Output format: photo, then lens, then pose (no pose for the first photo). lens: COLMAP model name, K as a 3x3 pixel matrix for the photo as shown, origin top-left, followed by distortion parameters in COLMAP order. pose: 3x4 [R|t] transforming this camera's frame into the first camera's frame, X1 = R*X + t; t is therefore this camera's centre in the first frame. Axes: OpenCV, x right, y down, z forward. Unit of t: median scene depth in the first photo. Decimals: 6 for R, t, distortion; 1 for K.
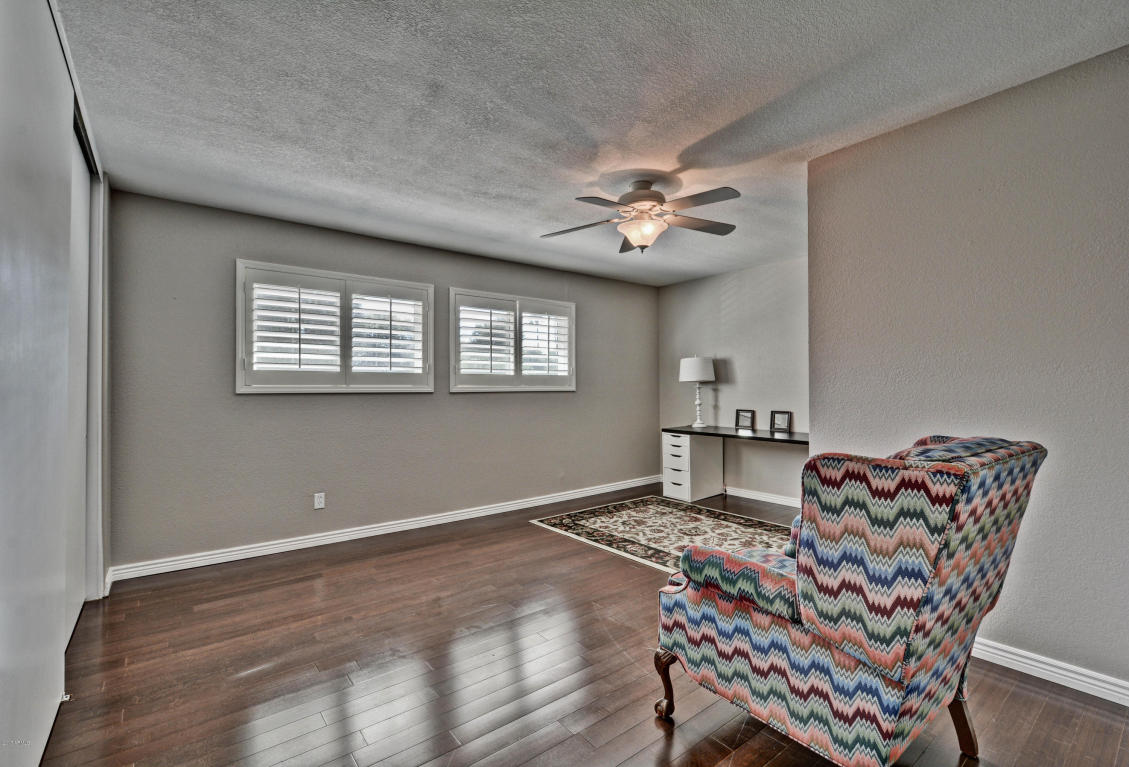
lens RADIAL K [[487.9, 0, 563.9], [0, 487.9, 379.9], [0, 0, 1]] dist [-0.014053, -0.000126]
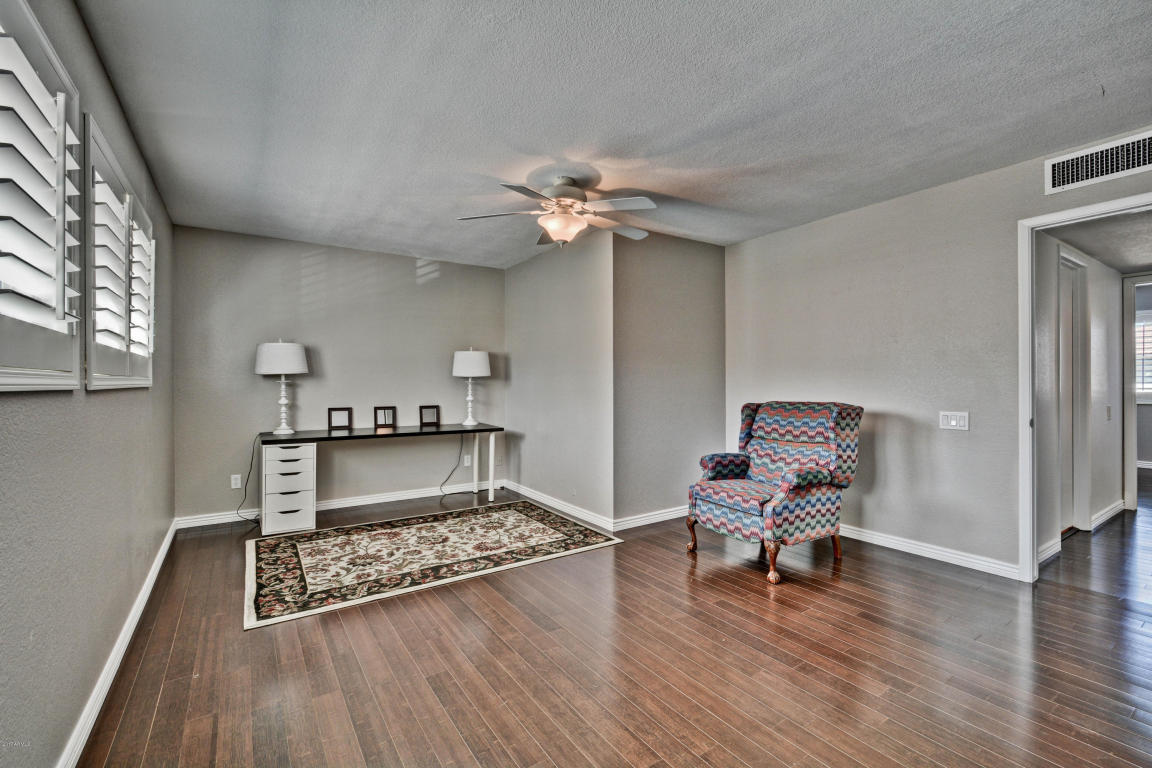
lens RADIAL K [[499.7, 0, 582.1], [0, 499.7, 381.0], [0, 0, 1]] dist [-0.002697, -0.003150]
pose [[0.079785, 0.009022, 0.996771, -0.677443], [-0.015200, 0.999854, -0.007833, 0.018042], [-0.996696, -0.014526, 0.079911, 0.677955]]
